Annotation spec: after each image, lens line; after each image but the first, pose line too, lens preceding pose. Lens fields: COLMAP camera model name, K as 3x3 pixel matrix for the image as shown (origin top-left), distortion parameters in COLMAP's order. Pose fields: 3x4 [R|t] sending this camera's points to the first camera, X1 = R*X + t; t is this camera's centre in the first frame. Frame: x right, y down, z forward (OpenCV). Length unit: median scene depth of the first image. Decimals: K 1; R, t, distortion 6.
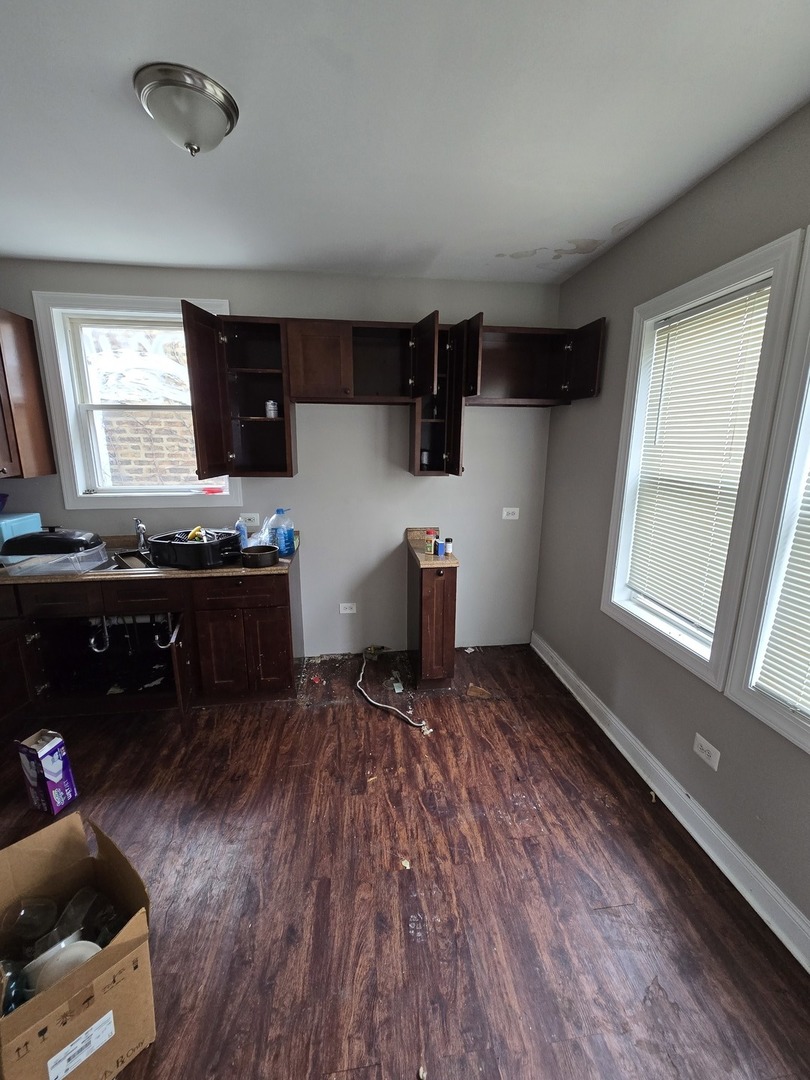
lens RADIAL K [[439.2, 0, 408.2], [0, 439.2, 531.4], [0, 0, 1]] dist [-0.003267, 0.000275]
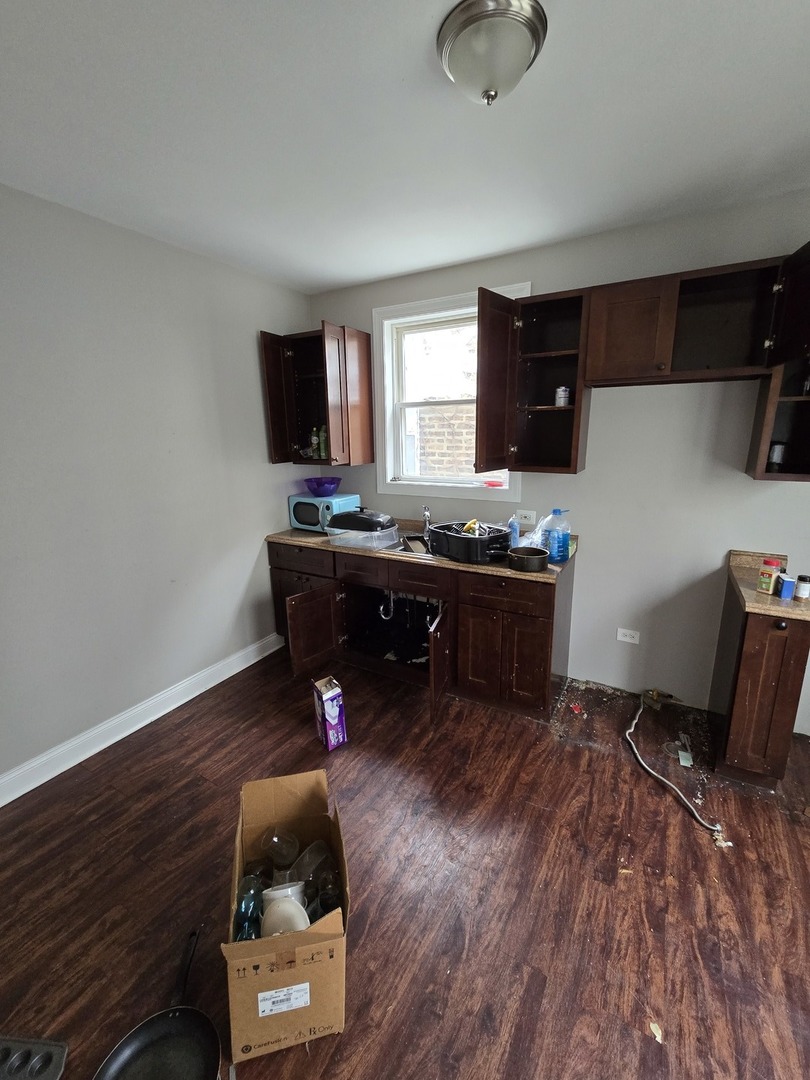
lens RADIAL K [[439.2, 0, 409.1], [0, 439.2, 531.1], [0, 0, 1]] dist [-0.003267, 0.000275]
pose [[0.796025, 0.117818, -0.593686, 0.000828], [-0.110047, 0.992696, 0.049448, -0.020077], [0.595175, 0.025971, 0.803176, 0.121836]]
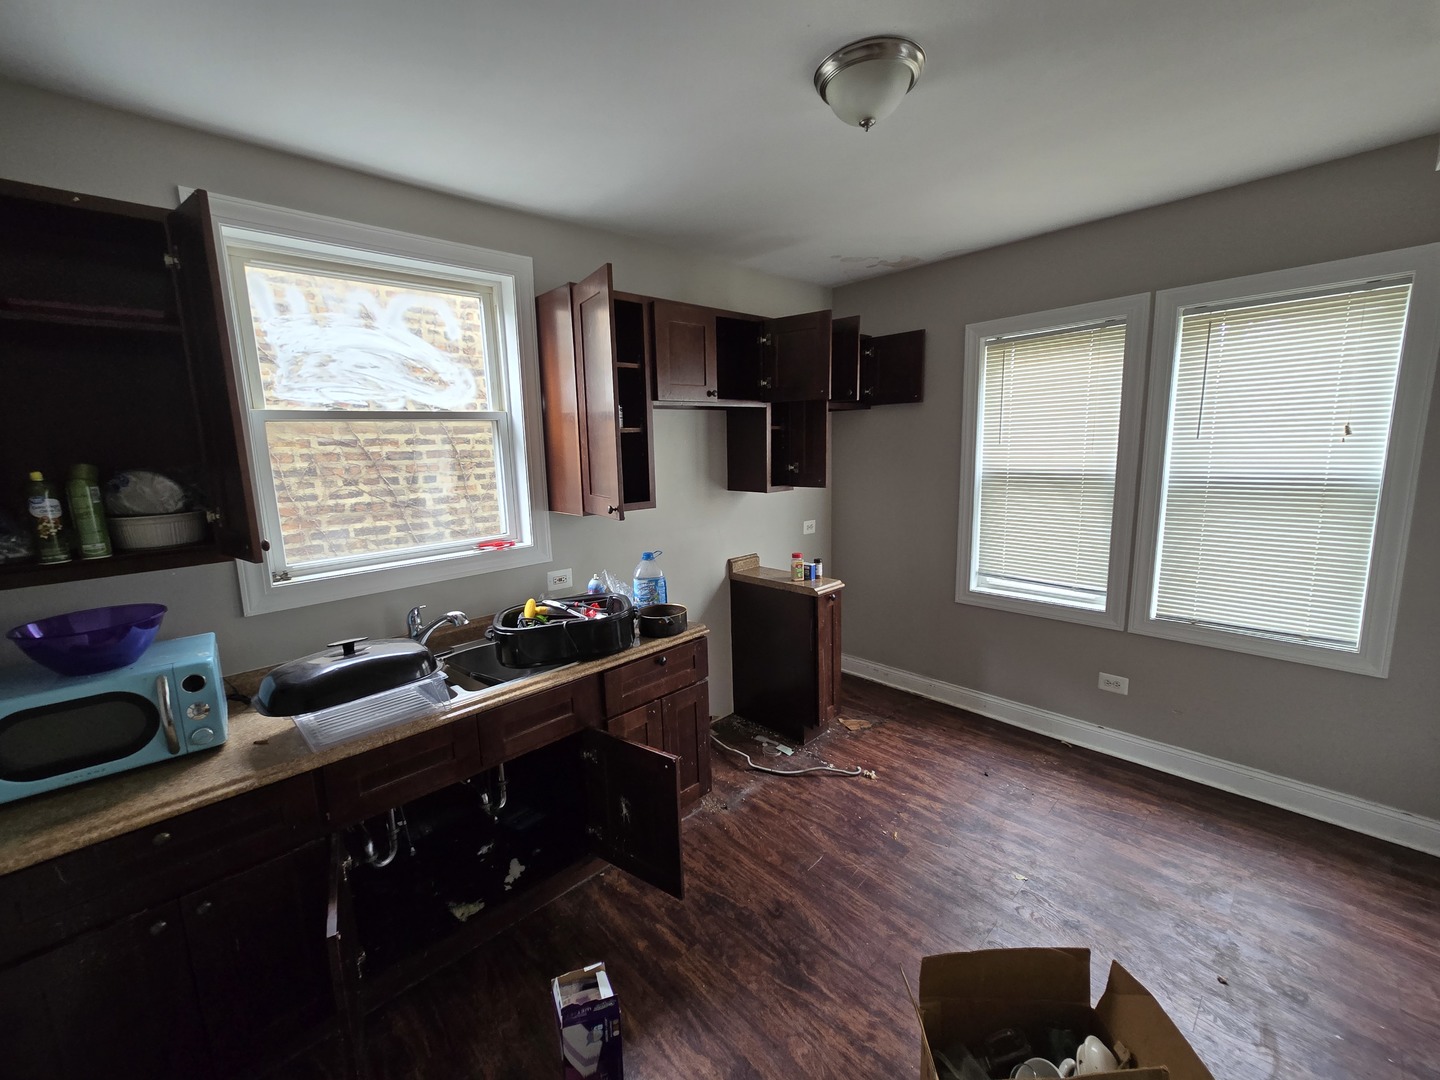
lens RADIAL K [[585.6, 0, 705.1], [0, 585.6, 533.8], [0, 0, 1]] dist [-0.003267, 0.000275]
pose [[0.812826, -0.123510, 0.569261, -0.834738], [0.159326, 0.987136, -0.013321, -0.059438], [-0.560293, 0.101526, 0.822049, 0.170861]]
